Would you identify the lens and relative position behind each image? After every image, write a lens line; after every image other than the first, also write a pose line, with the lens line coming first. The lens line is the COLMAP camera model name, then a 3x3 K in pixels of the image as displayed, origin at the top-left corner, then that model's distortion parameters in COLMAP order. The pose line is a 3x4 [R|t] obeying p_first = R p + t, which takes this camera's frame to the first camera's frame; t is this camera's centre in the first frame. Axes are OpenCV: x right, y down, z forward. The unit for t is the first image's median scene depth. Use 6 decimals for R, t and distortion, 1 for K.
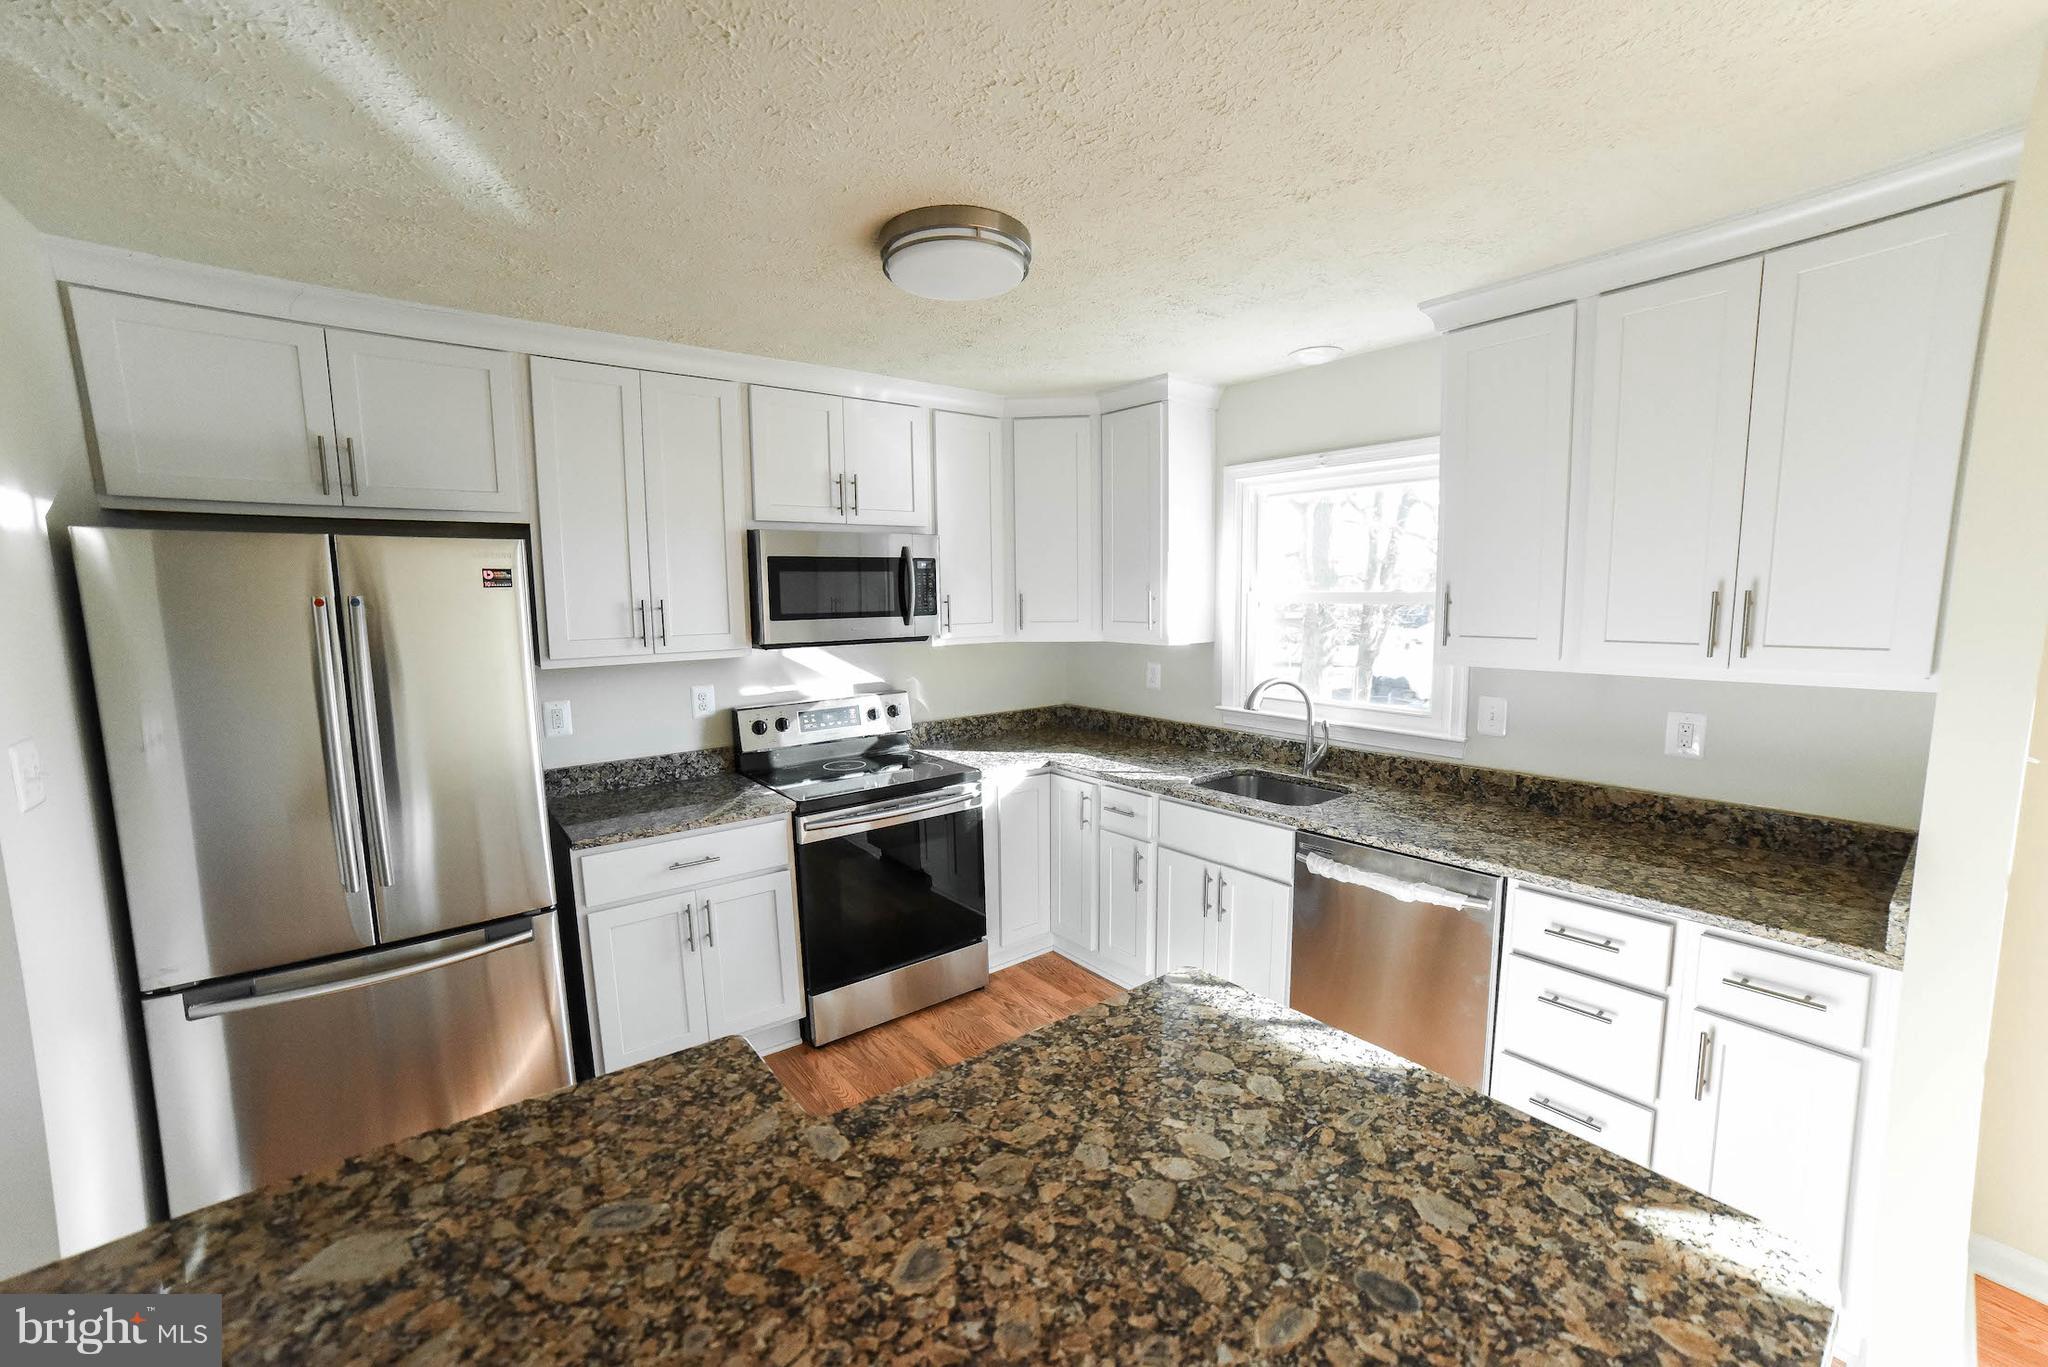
lens RADIAL K [[824.9, 0, 1030.0], [0, 824.9, 691.7], [0, 0, 1]] dist [-0.070477, 0.043038]
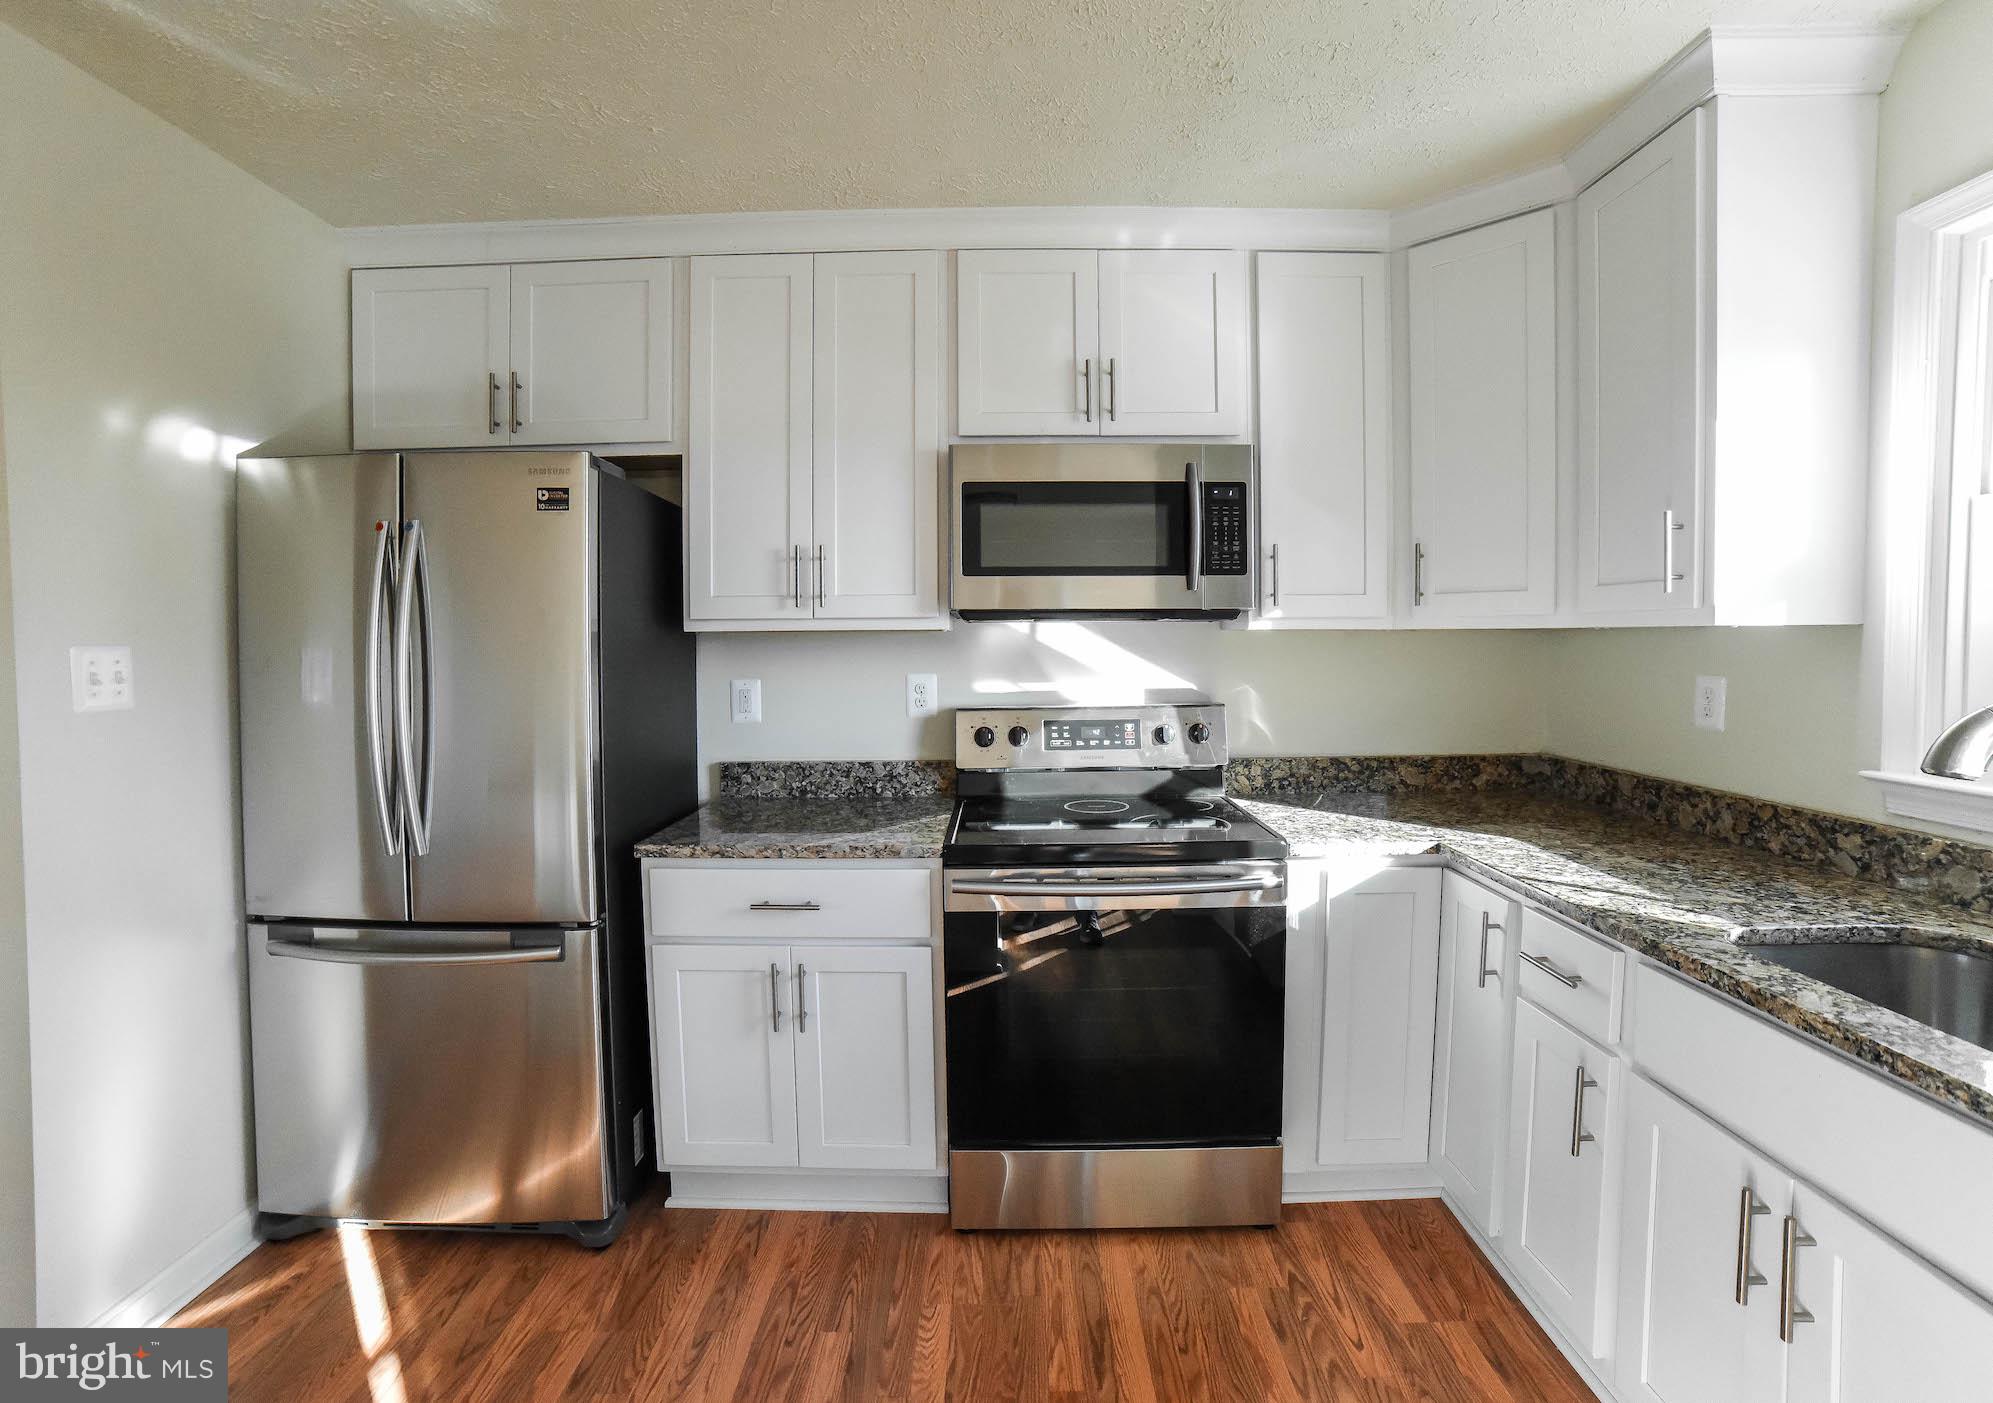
lens RADIAL K [[884.7, 0, 999.9], [0, 884.7, 678.0], [0, 0, 1]] dist [-0.098826, 0.038073]
pose [[0.783413, 0.033522, -0.620597, 0.159507], [-0.079517, 0.995744, -0.046592, 0.029014], [0.616394, 0.085848, 0.782744, 0.426260]]
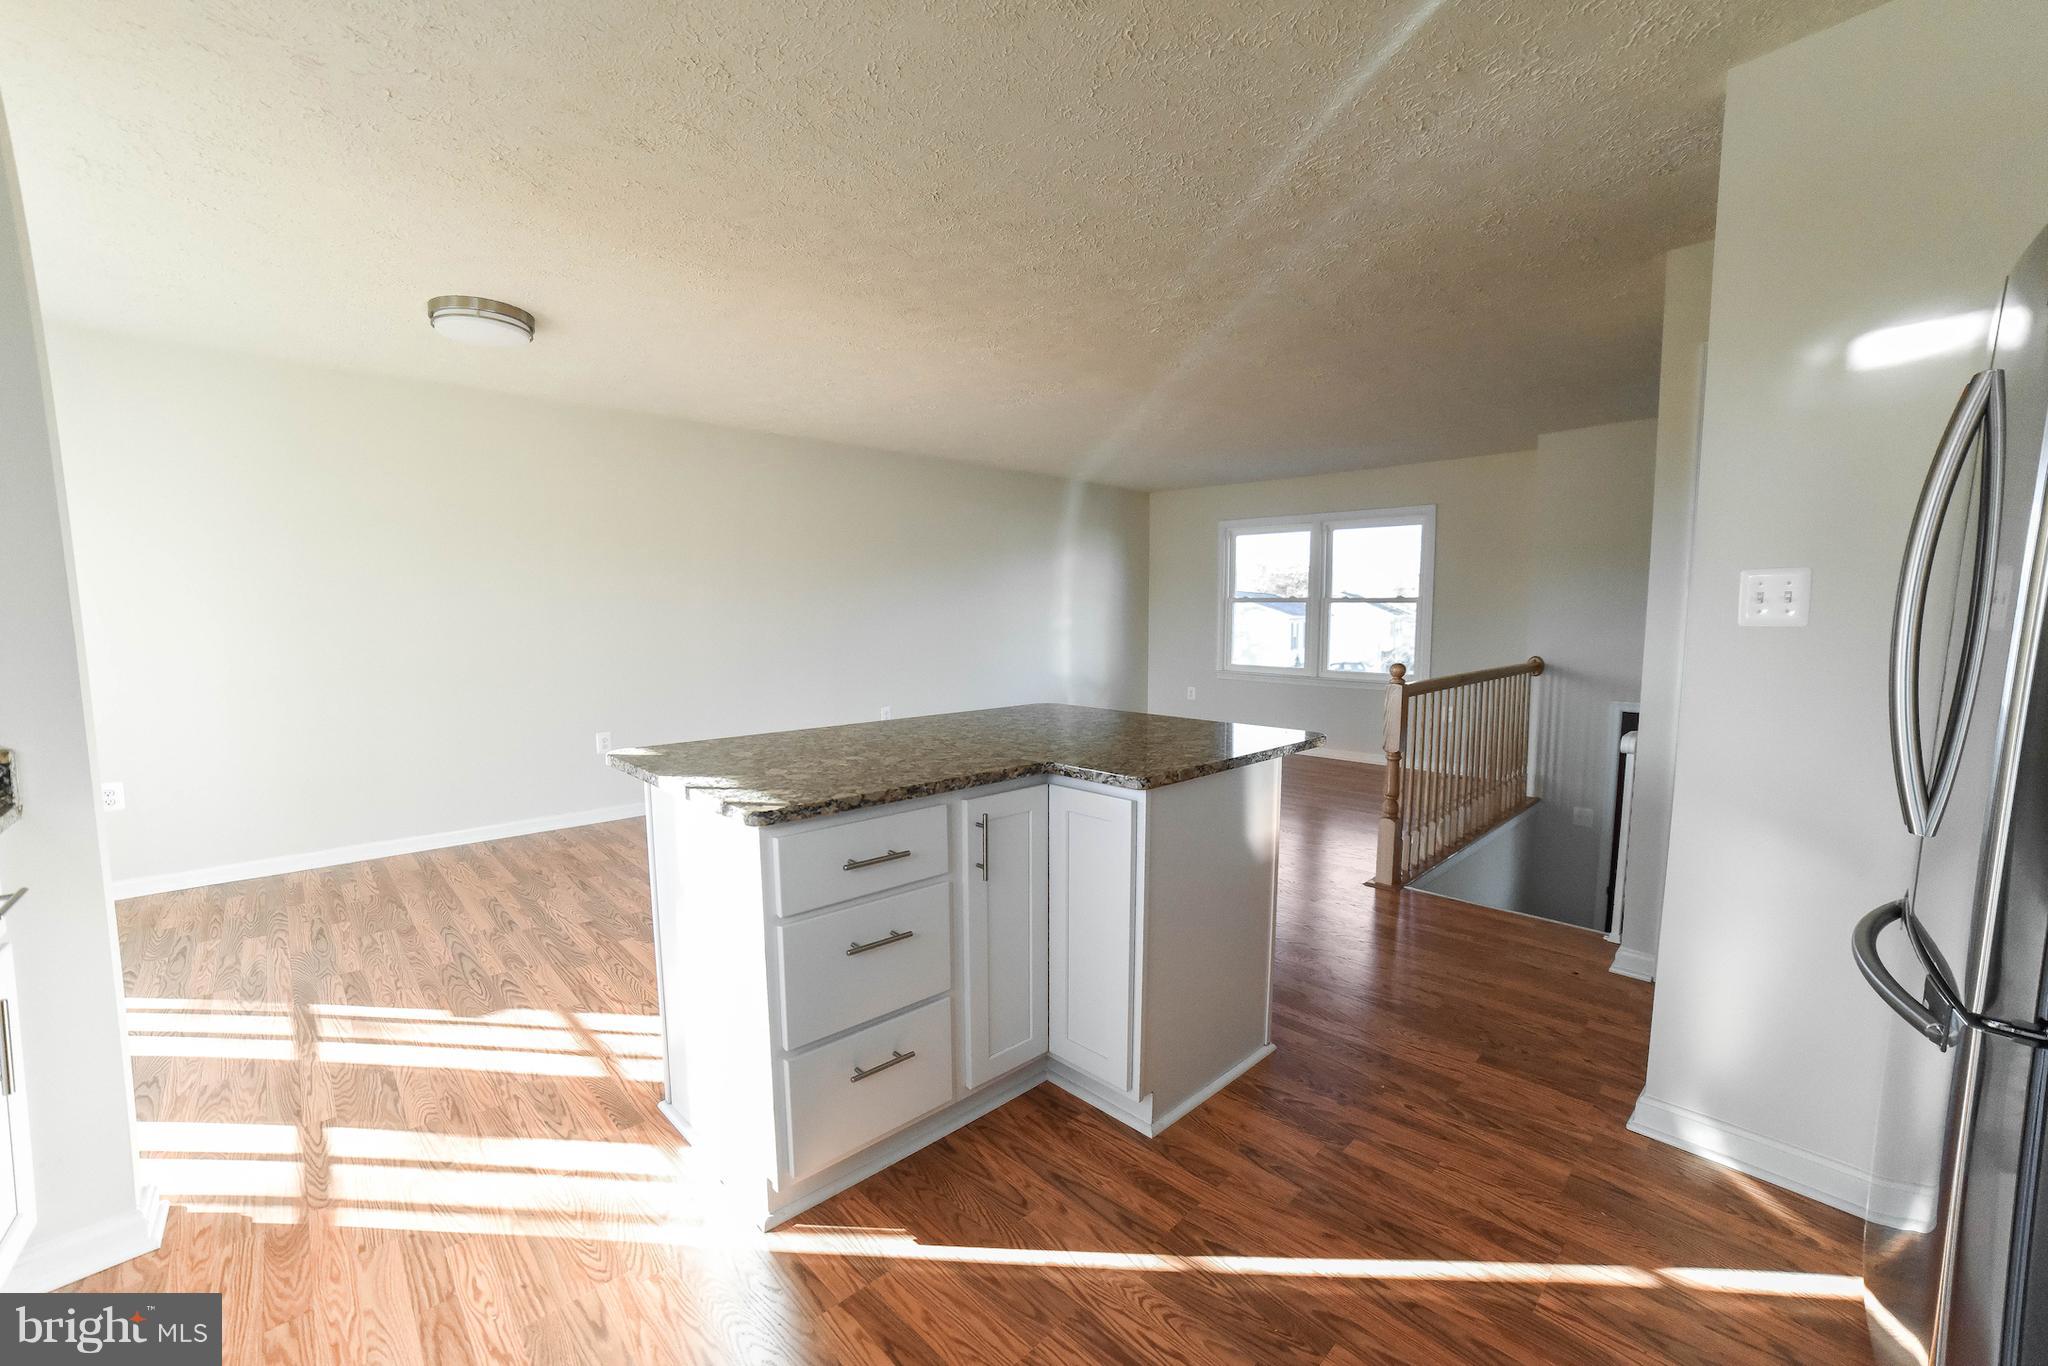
lens RADIAL K [[826.9, 0, 1029.7], [0, 826.9, 688.9], [0, 0, 1]] dist [-0.095904, 0.043927]
pose [[-0.994483, 0.021310, -0.102712, -0.017112], [-0.000774, 0.977631, 0.210325, -0.003277], [0.104897, 0.209244, -0.972221, 0.984973]]
